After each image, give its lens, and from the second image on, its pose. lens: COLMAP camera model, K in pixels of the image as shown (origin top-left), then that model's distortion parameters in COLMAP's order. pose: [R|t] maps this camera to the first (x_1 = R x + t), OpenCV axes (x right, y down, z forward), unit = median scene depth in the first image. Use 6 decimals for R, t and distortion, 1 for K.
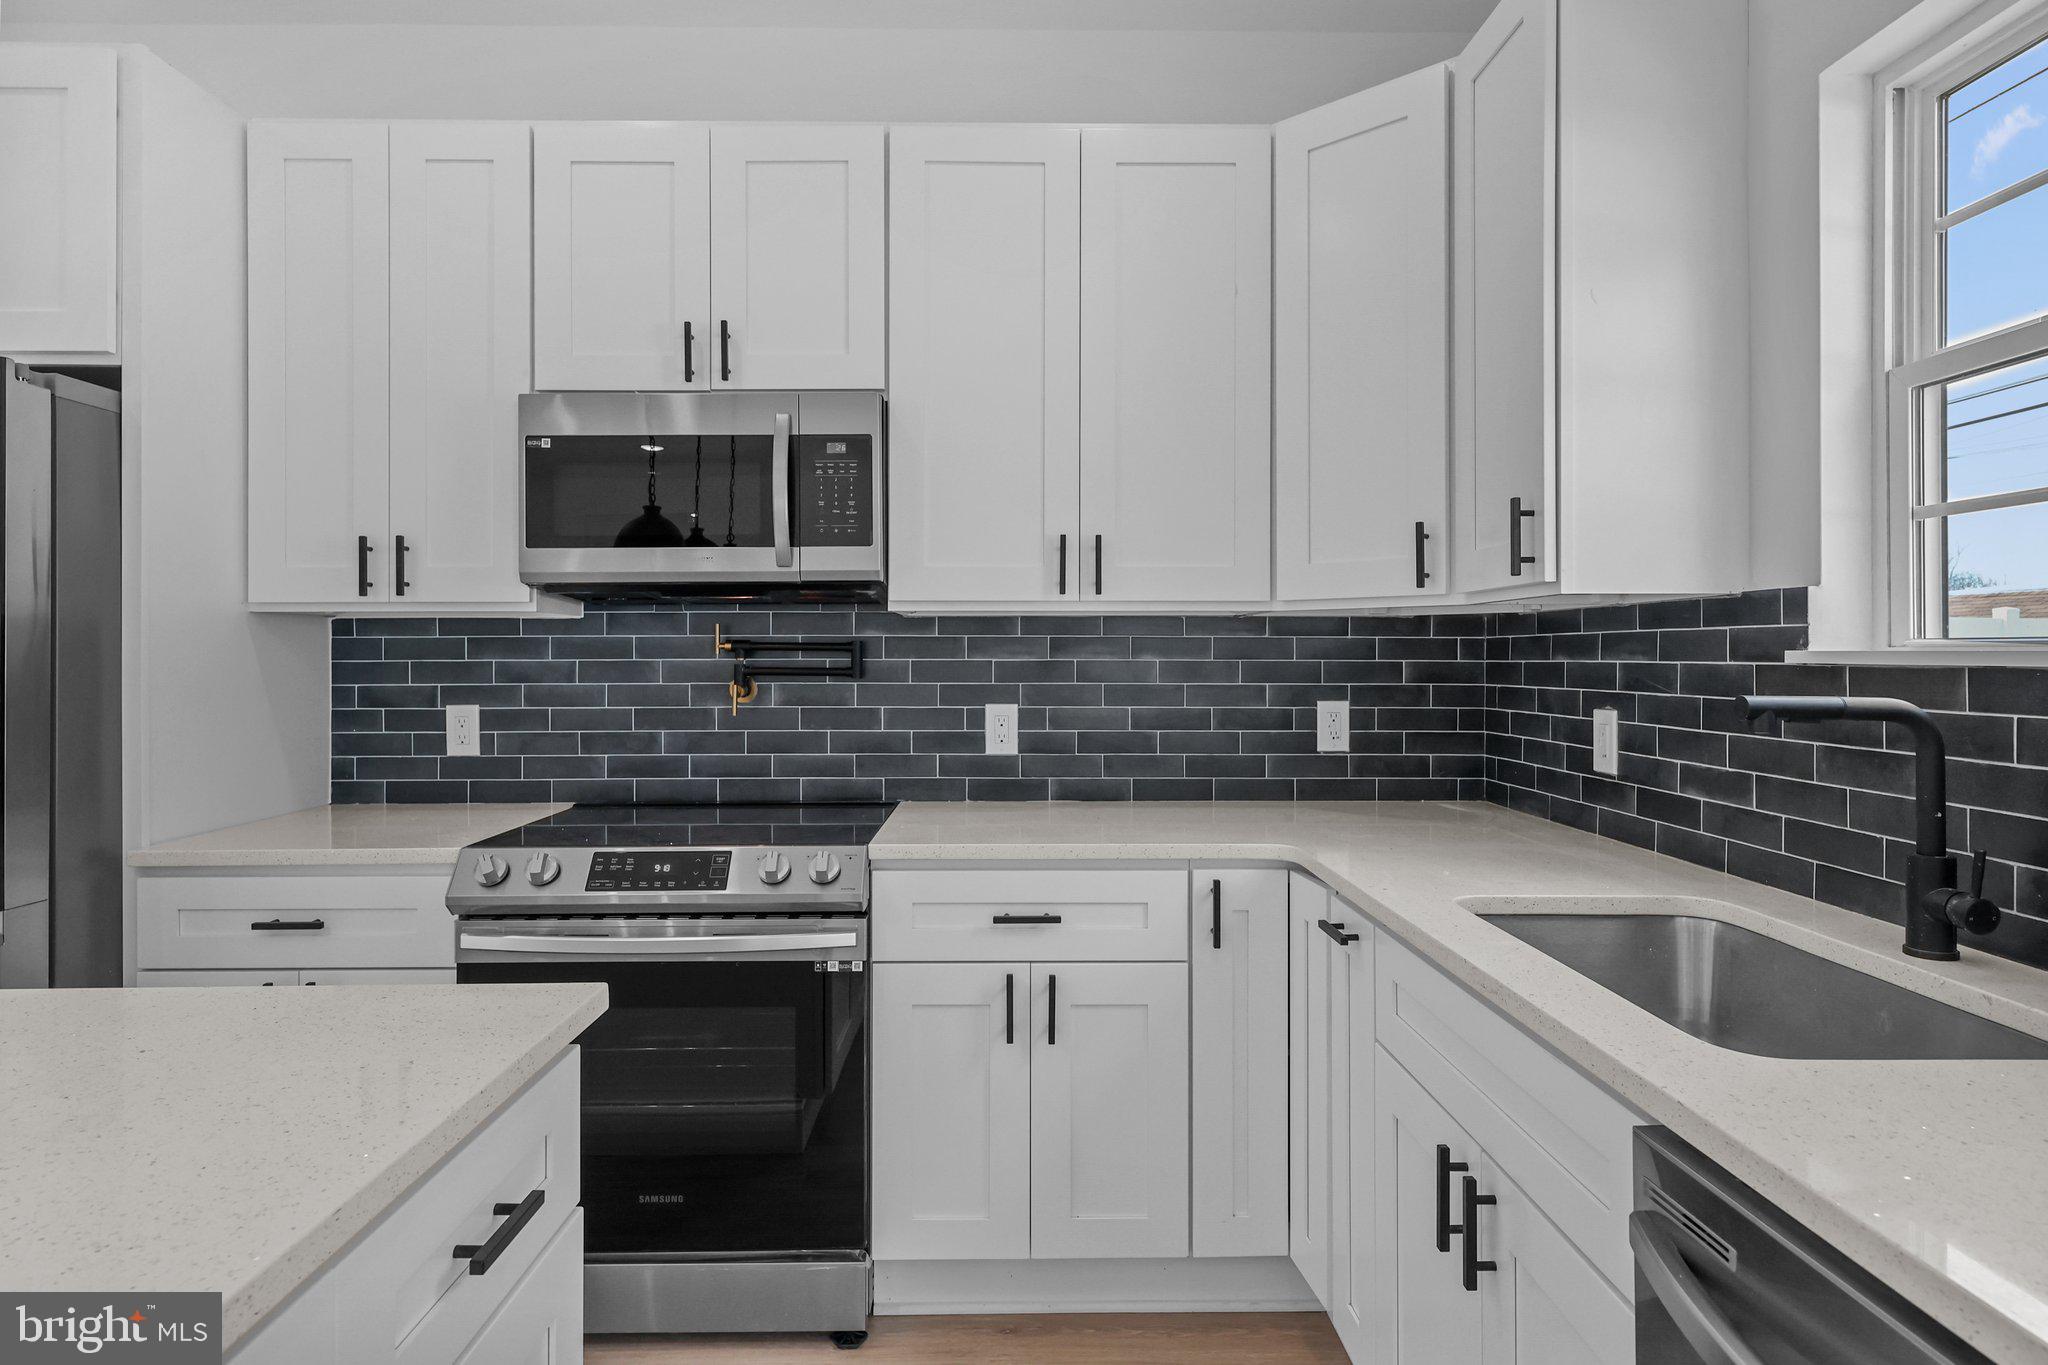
lens RADIAL K [[1168.6, 0, 1026.7], [0, 1168.6, 657.3], [0, 0, 1]] dist [-0.000365, 0.000854]
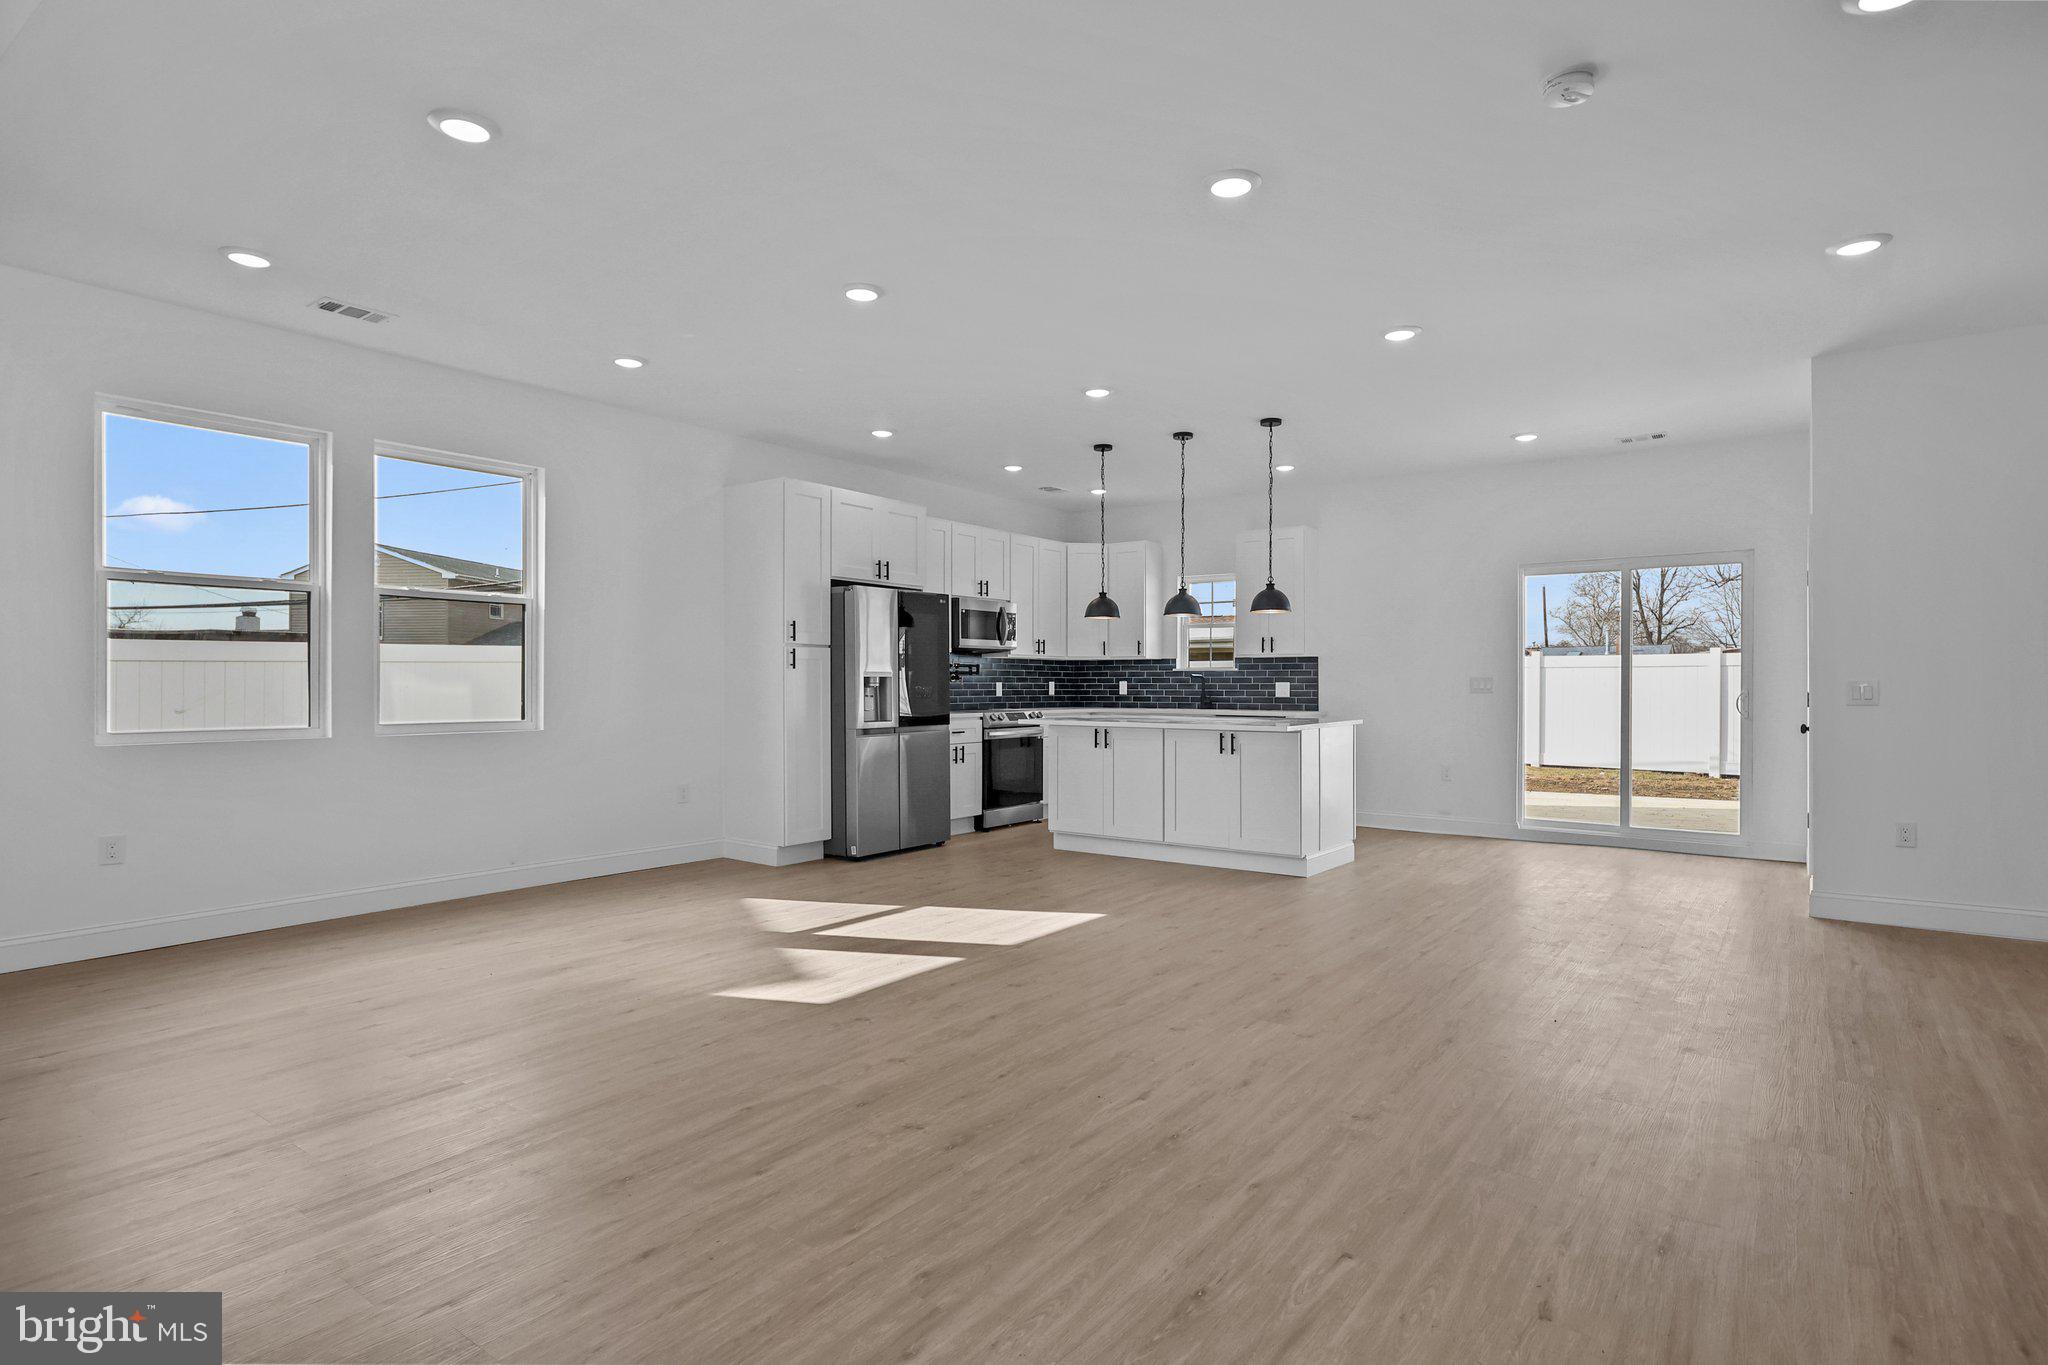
lens RADIAL K [[1069.3, 0, 1024.0], [0, 1069.3, 682.5], [0, 0, 1]] dist [0.010501, 0.000312]
pose [[0.623530, 0.003107, 0.781793, -2.900100], [0.000964, 0.999988, -0.004743, 0.063548], [-0.781799, 0.003711, 0.623519, -1.289724]]
